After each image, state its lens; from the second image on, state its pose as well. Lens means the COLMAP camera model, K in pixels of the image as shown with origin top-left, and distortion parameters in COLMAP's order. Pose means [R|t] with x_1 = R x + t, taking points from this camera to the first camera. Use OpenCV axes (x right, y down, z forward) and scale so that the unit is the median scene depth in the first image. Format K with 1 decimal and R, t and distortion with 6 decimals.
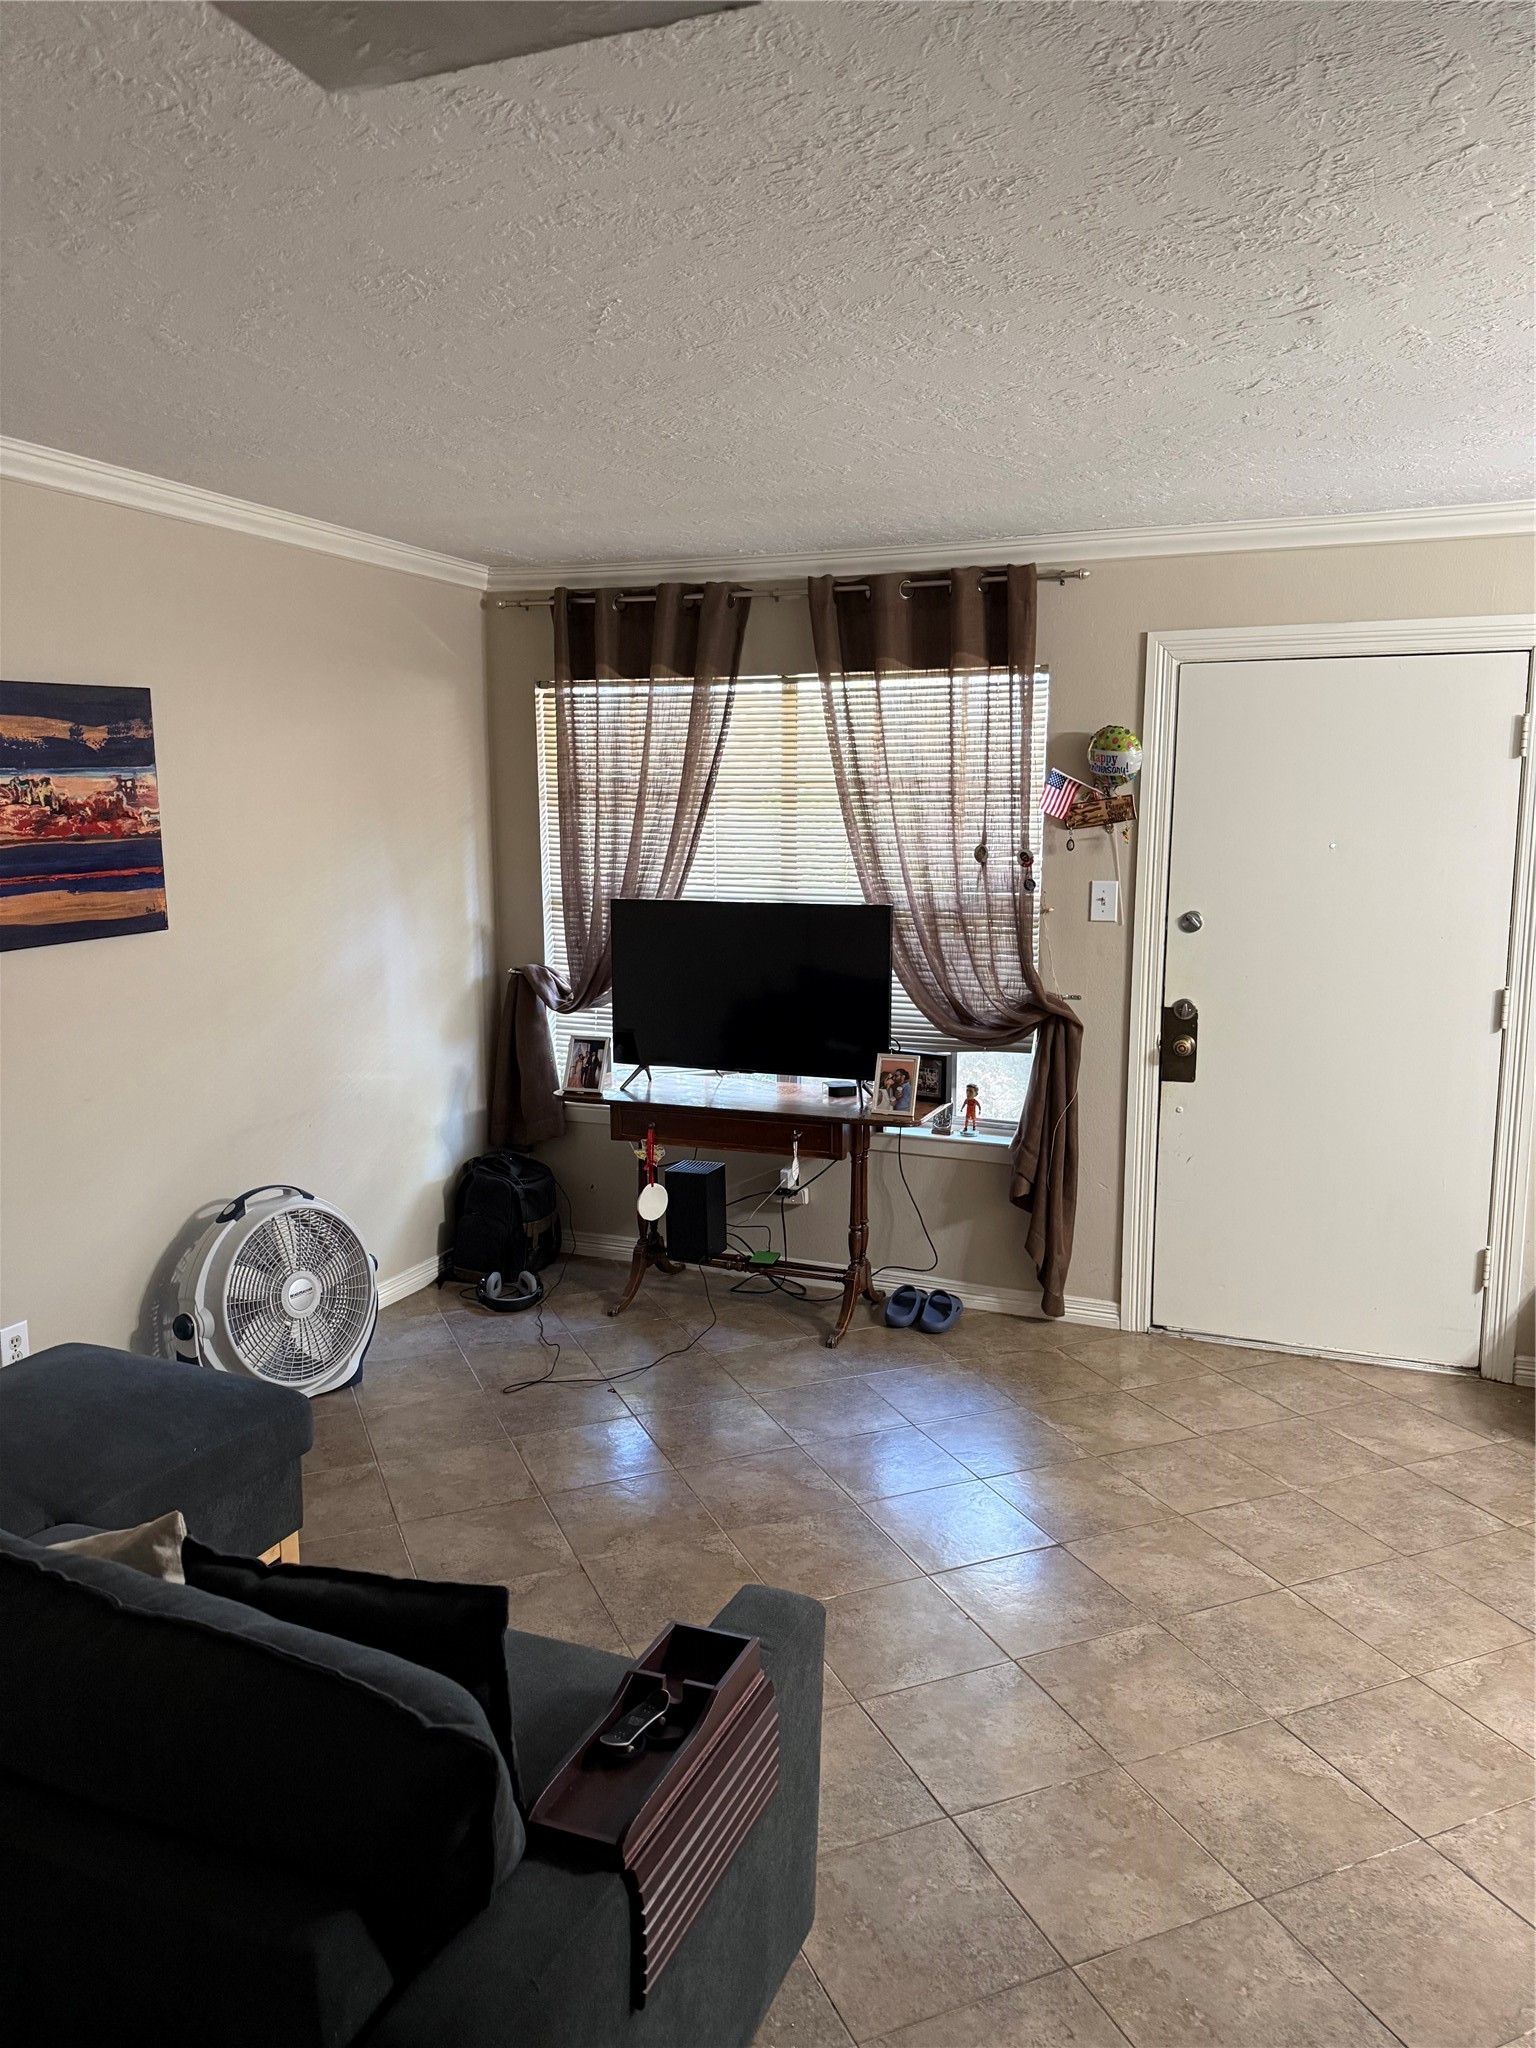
lens RADIAL K [[1434.4, 0, 758.3], [0, 1434.4, 1023.5], [0, 0, 1]] dist [0.022686, -0.021110]
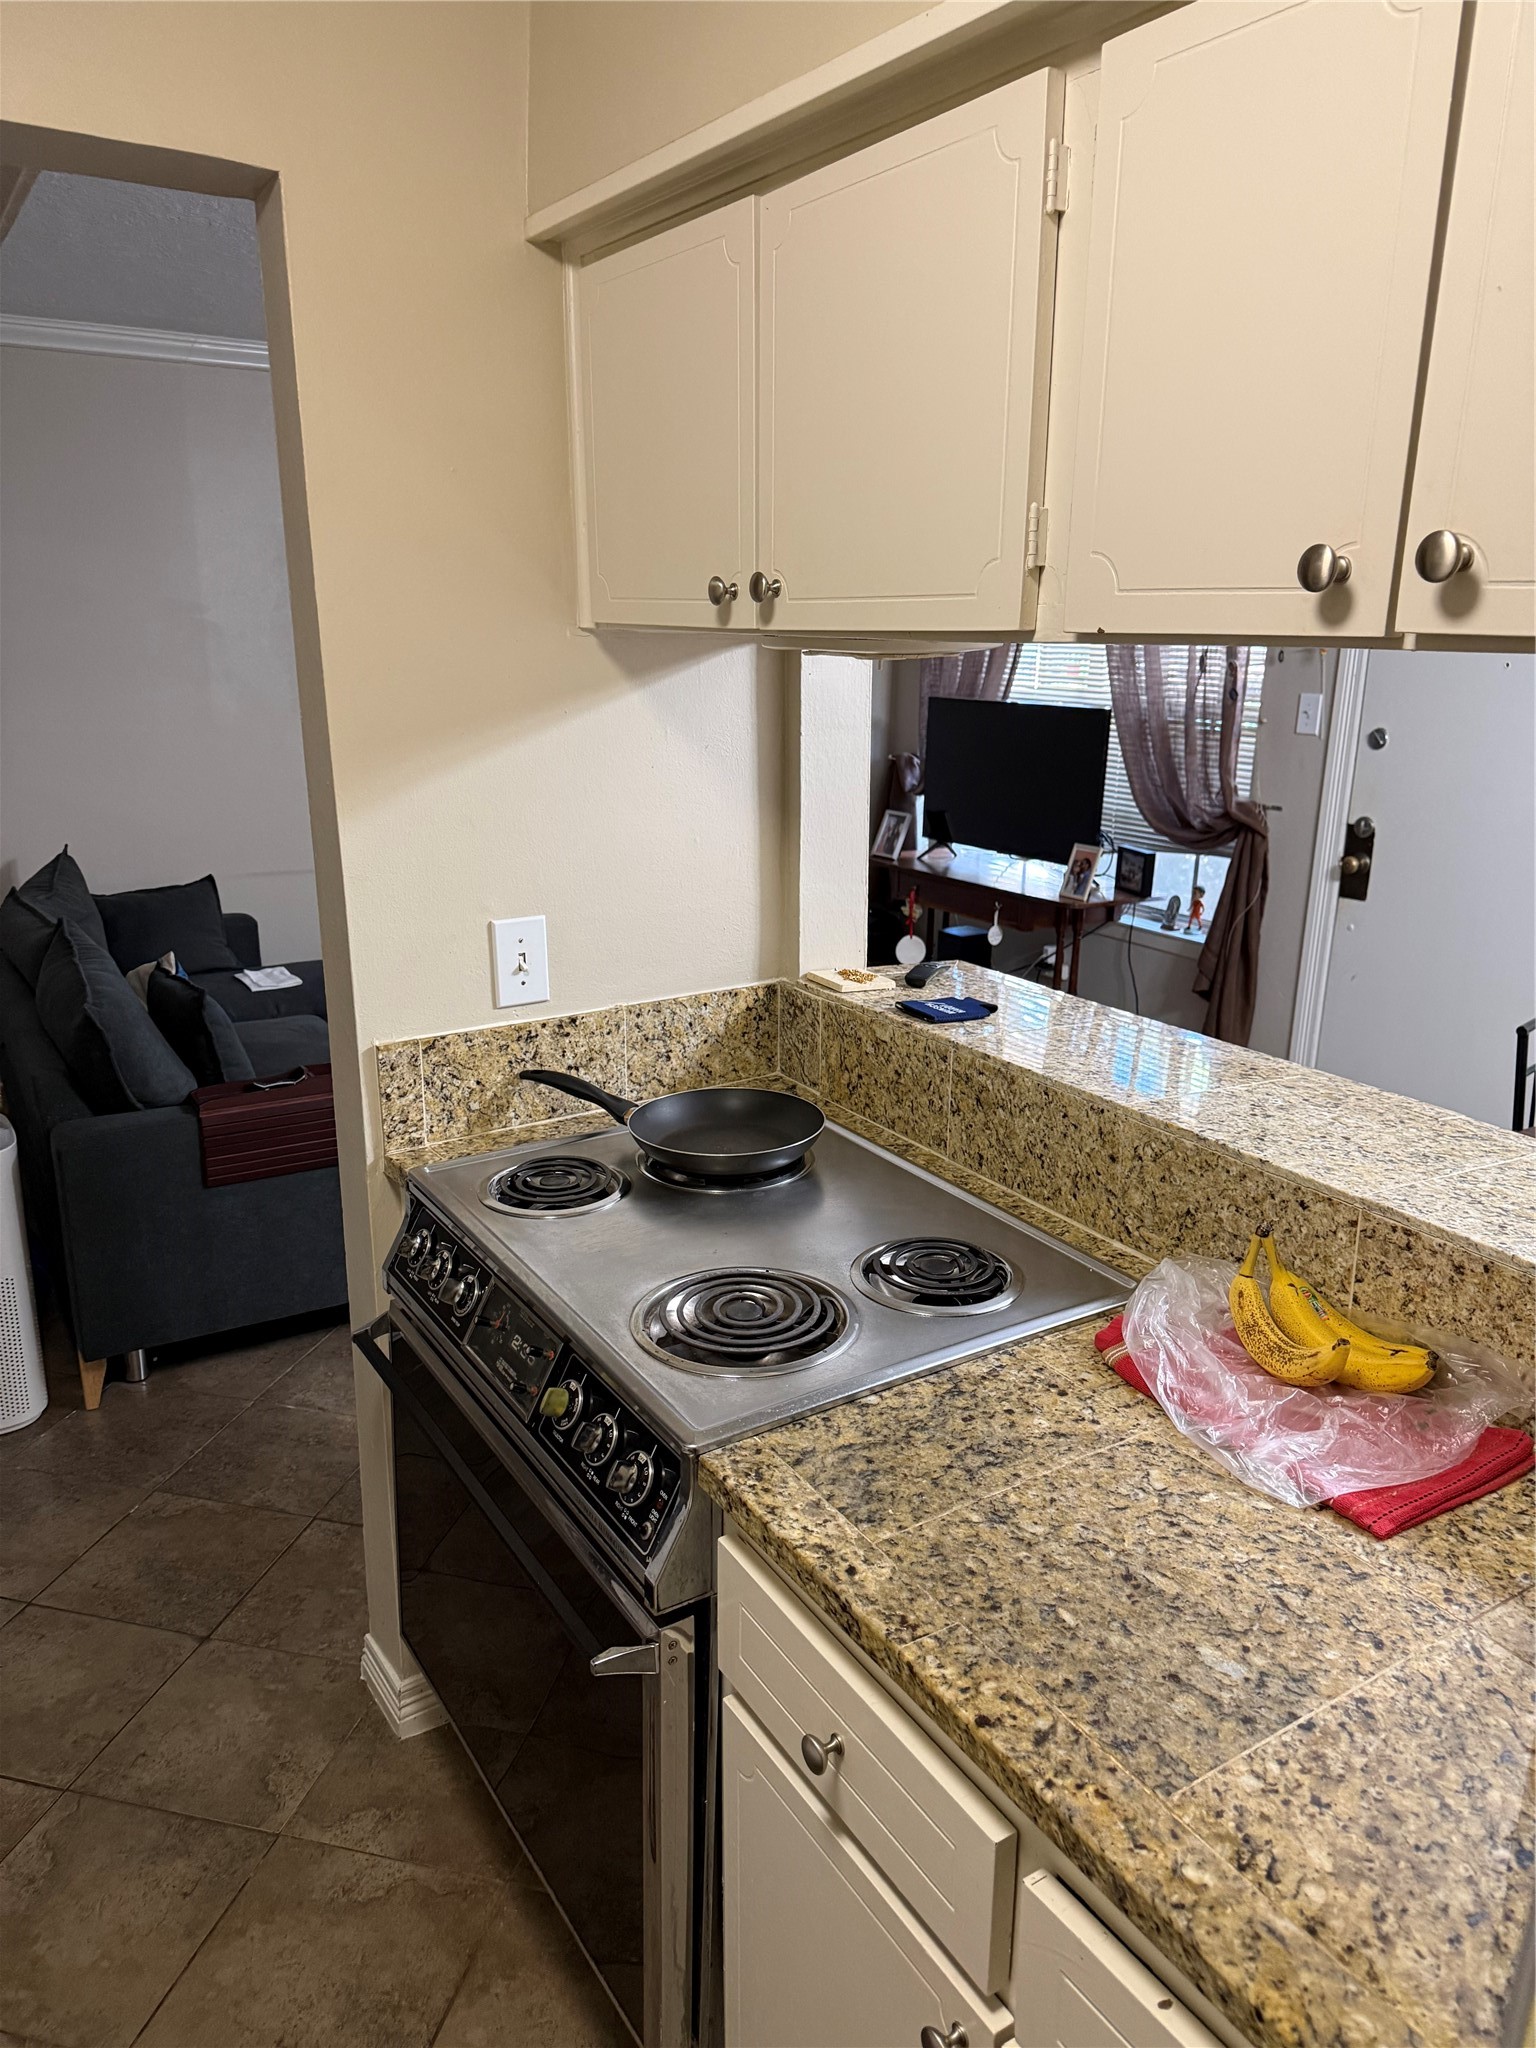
lens RADIAL K [[1434.4, 0, 774.2], [0, 1434.4, 1025.8], [0, 0, 1]] dist [0.022686, -0.021110]
pose [[0.820649, 0.163759, -0.547465, 0.477633], [-0.093319, 0.983602, 0.154331, 0.008869], [0.563761, -0.075563, 0.822474, -0.062385]]
